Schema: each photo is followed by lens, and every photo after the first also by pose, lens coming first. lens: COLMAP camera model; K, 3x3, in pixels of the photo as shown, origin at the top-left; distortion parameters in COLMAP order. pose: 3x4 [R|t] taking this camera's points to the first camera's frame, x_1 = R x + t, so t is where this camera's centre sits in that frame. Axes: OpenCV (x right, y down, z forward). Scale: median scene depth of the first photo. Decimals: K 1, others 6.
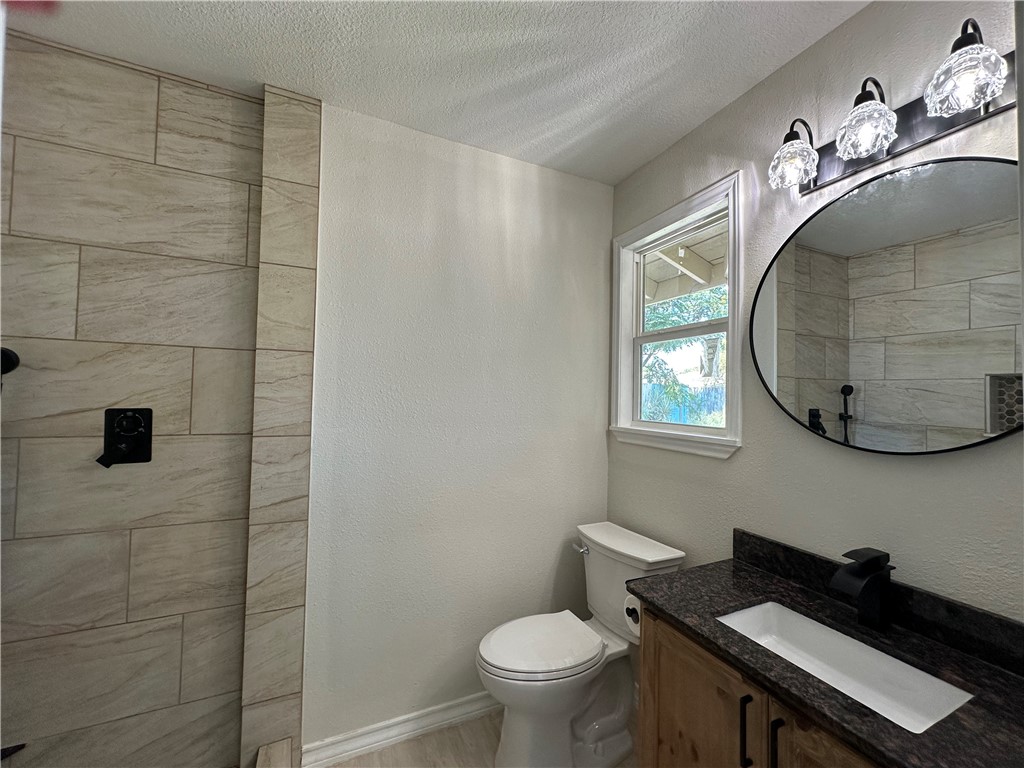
lens RADIAL K [[408.2, 0, 512.4], [0, 408.2, 383.4], [0, 0, 1]] dist [-0.002071, 0.000442]
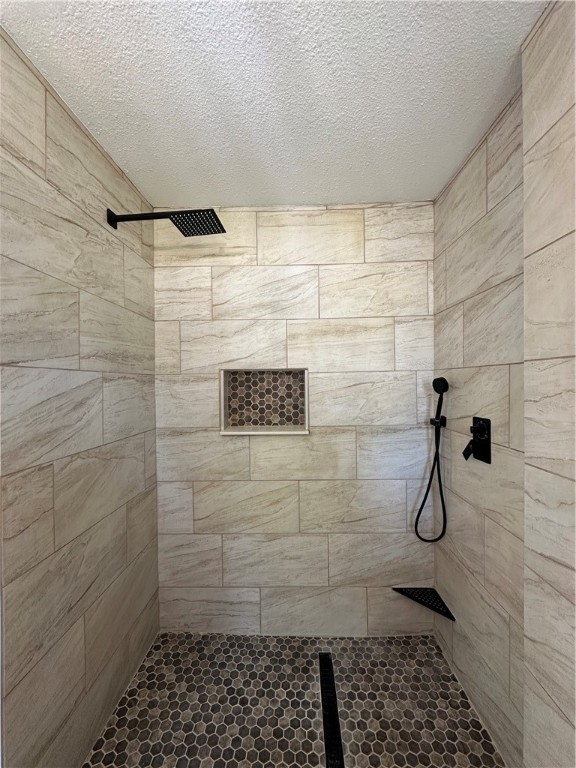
lens RADIAL K [[306.1, 0, 288.0], [0, 306.1, 384.0], [0, 0, 1]] dist [-0.002071, 0.000442]
pose [[-0.452708, -0.009686, -0.891606, 0.169201], [0.025034, 0.999409, -0.023568, -0.034033], [0.891307, -0.032990, -0.452198, 0.844852]]
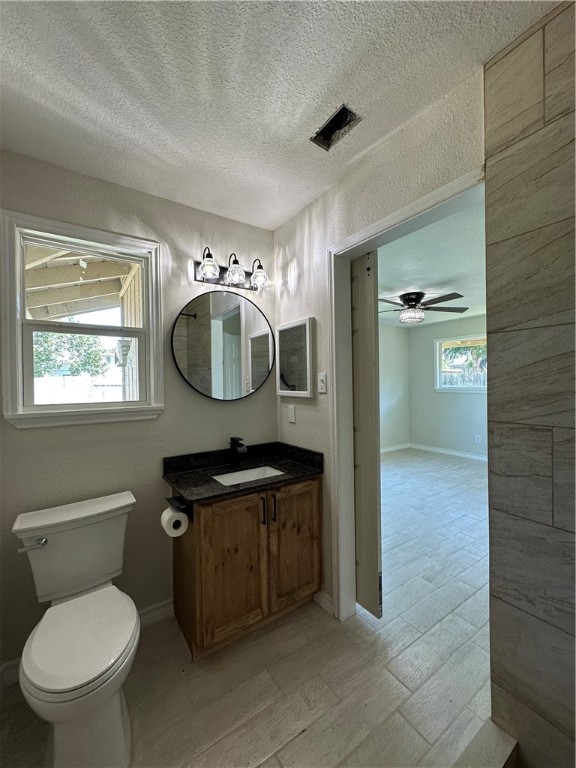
lens RADIAL K [[306.1, 0, 288.0], [0, 306.1, 384.0], [0, 0, 1]] dist [-0.002071, 0.000442]
pose [[-0.170084, -0.018215, 0.985261, -0.768672], [-0.014599, 0.999766, 0.015963, 0.021338], [-0.985321, -0.011668, -0.170310, 0.695822]]
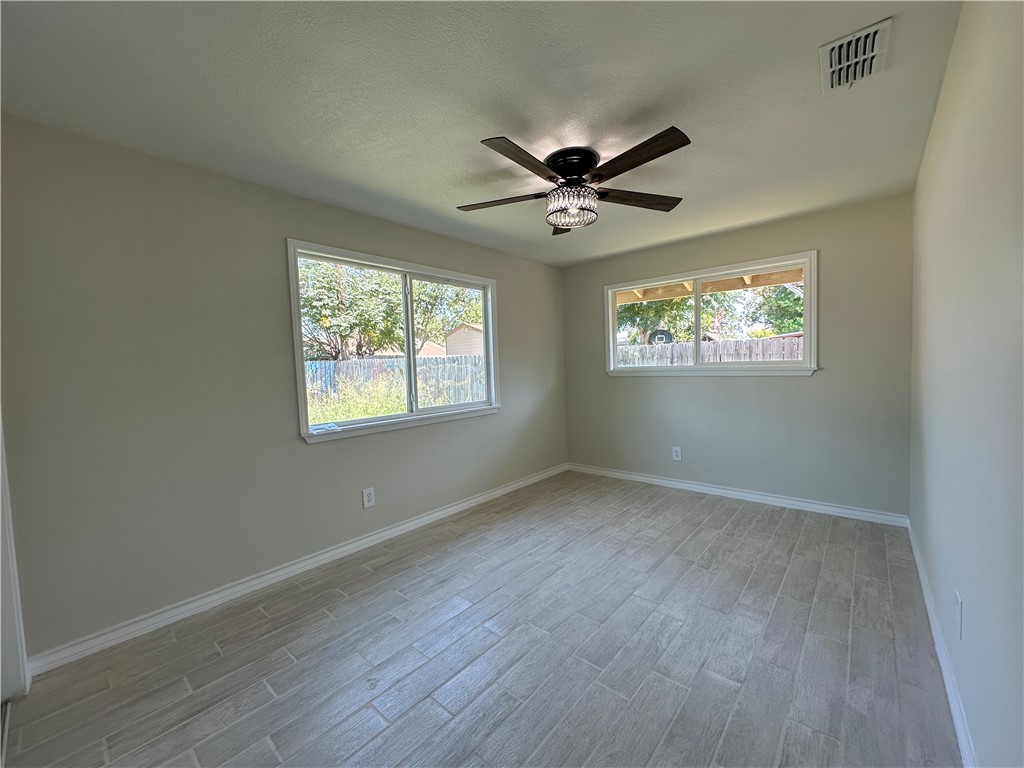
lens RADIAL K [[408.2, 0, 512.4], [0, 408.2, 383.4], [0, 0, 1]] dist [-0.002071, 0.000442]
pose [[-0.412888, -0.044252, 0.909706, 0.309375], [0.004781, 0.998700, 0.050751, 0.058729], [-0.910769, 0.025304, -0.412139, 0.068391]]
